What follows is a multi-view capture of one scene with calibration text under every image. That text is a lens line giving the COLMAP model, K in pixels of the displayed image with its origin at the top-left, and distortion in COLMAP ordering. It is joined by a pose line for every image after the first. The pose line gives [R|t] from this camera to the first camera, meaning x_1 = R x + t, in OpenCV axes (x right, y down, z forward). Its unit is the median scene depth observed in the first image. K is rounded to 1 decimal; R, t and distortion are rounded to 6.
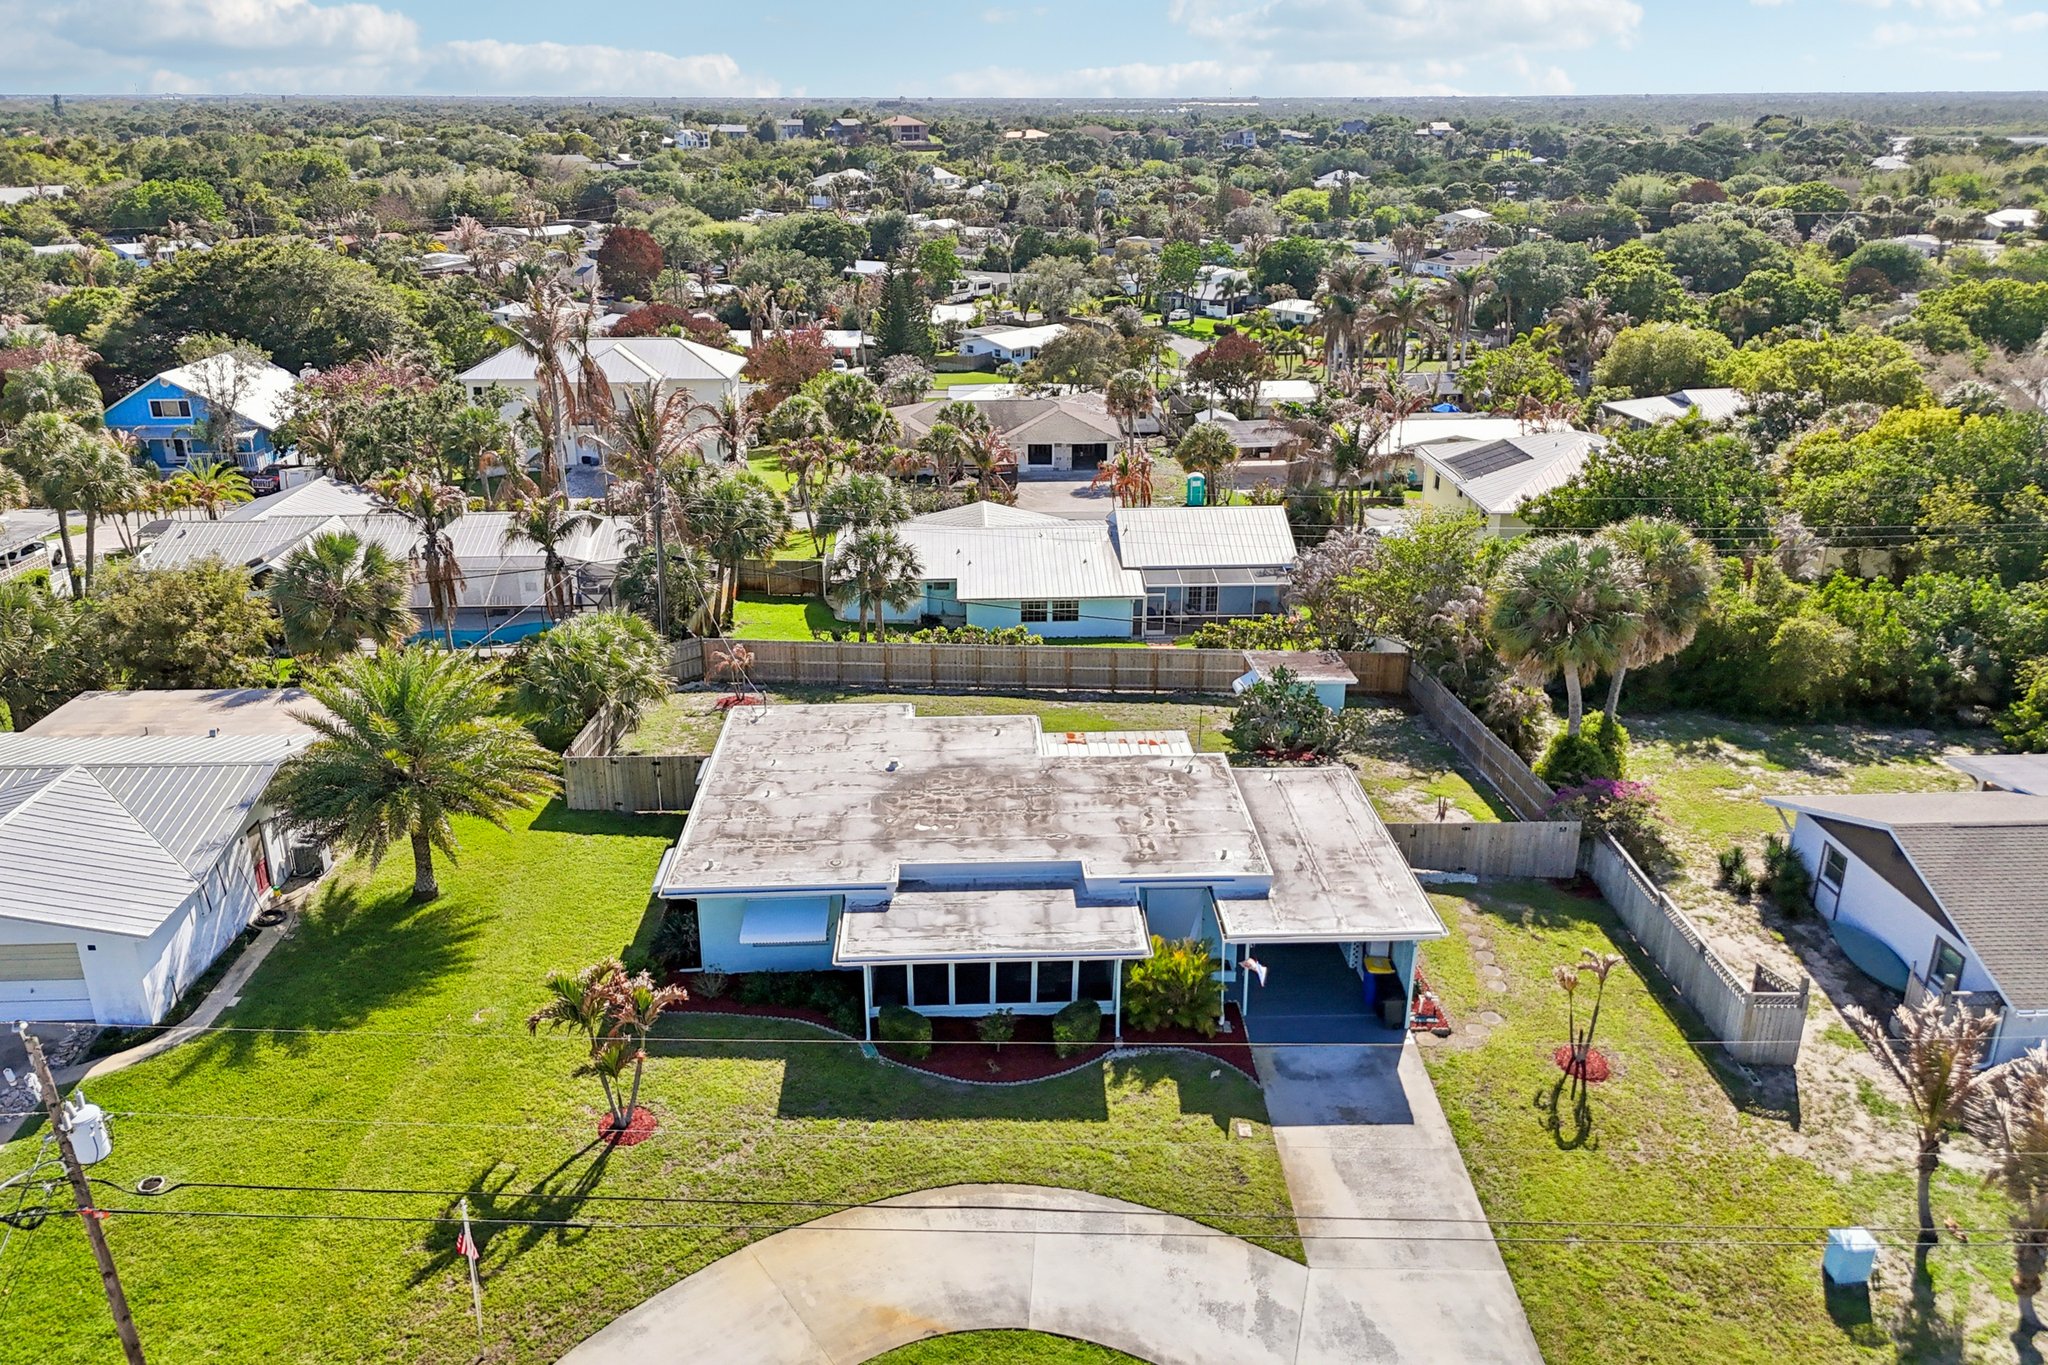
lens RADIAL K [[1533.1, 0, 1040.0], [0, 1533.1, 687.5], [0, 0, 1]] dist [0.058533, -0.052835]
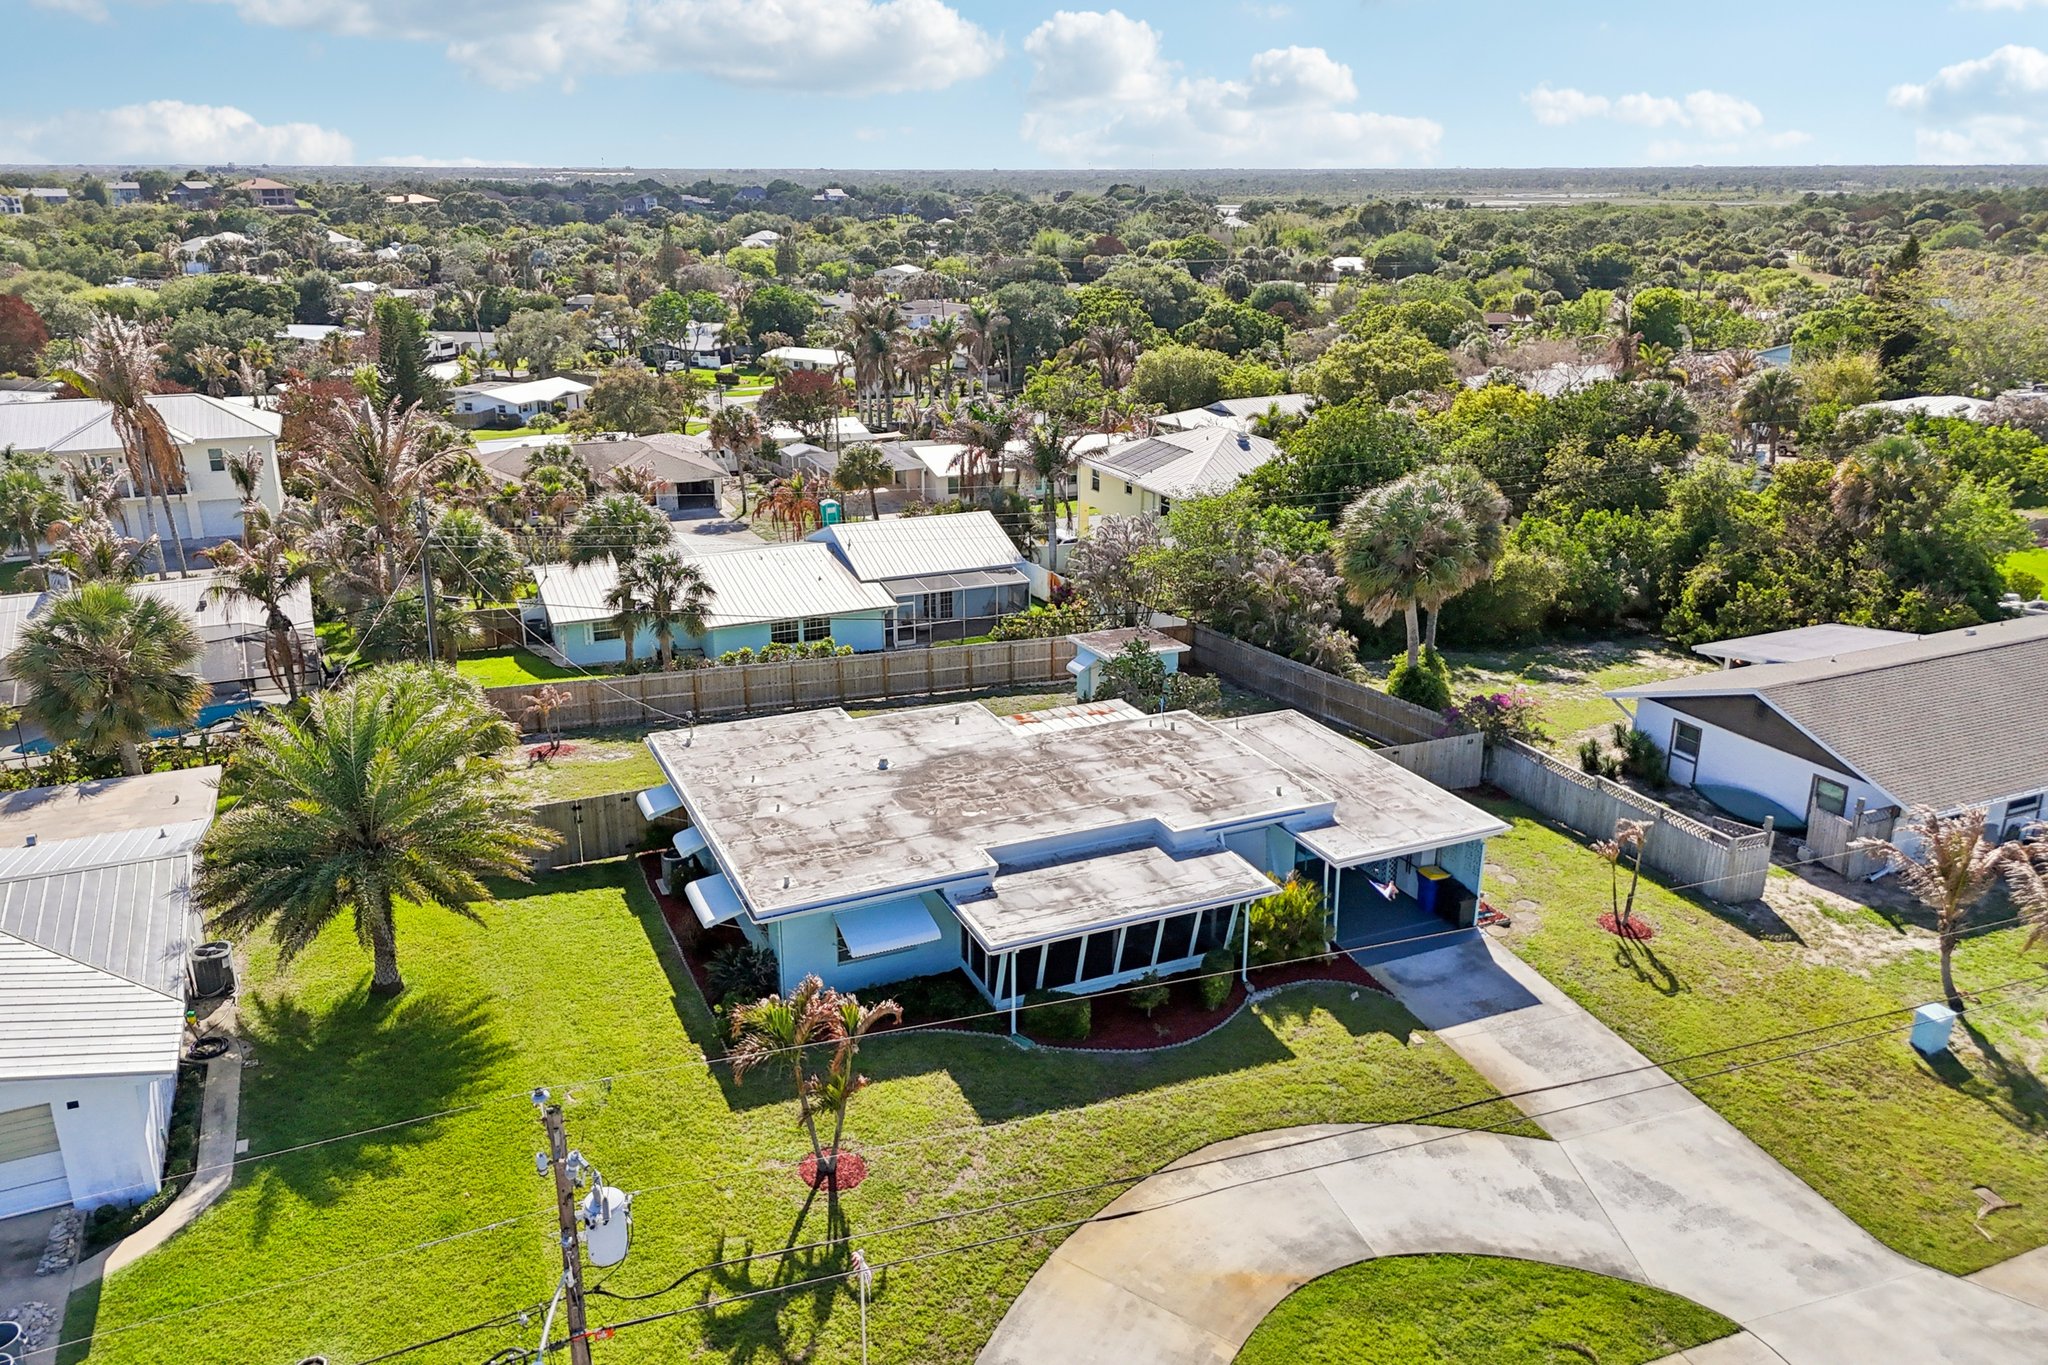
lens RADIAL K [[1524.0, 0, 1038.9], [0, 1524.0, 673.5], [0, 0, 1]] dist [0.055502, -0.047346]
pose [[0.929111, -0.114657, 0.351578, -0.242352], [0.131045, 0.991108, -0.023090, 0.022505], [-0.345804, 0.067525, 0.935874, 0.070599]]
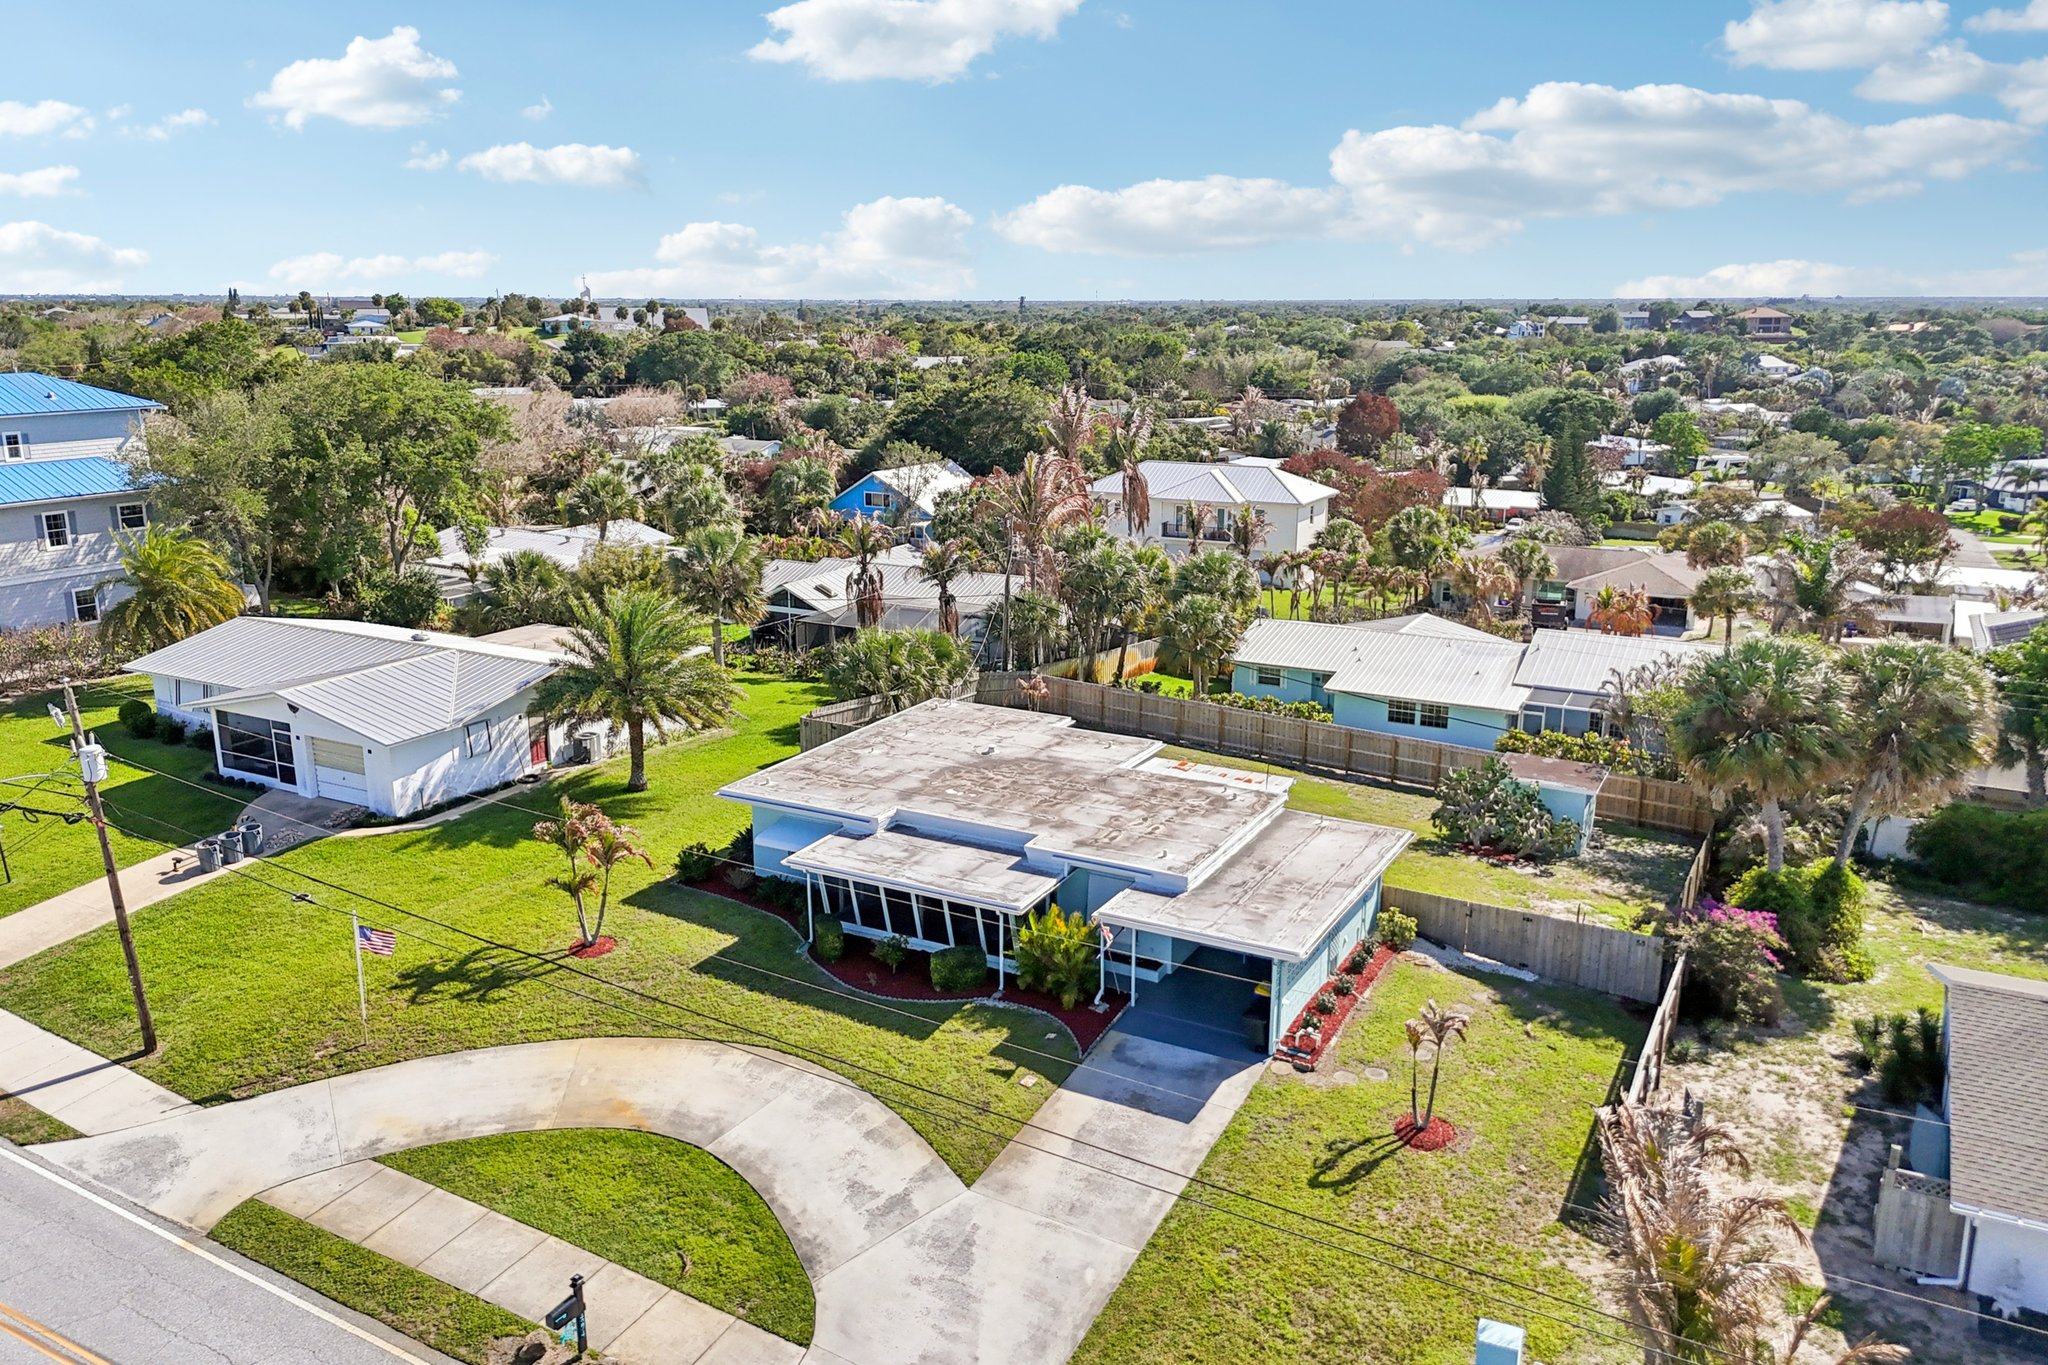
lens RADIAL K [[1524.0, 0, 1038.9], [0, 1524.0, 673.5], [0, 0, 1]] dist [0.055502, -0.047346]
pose [[0.860456, 0.122038, -0.494694, 0.349805], [-0.182801, 0.980196, -0.076151, 0.054309], [0.475604, 0.155955, 0.865725, 0.040029]]
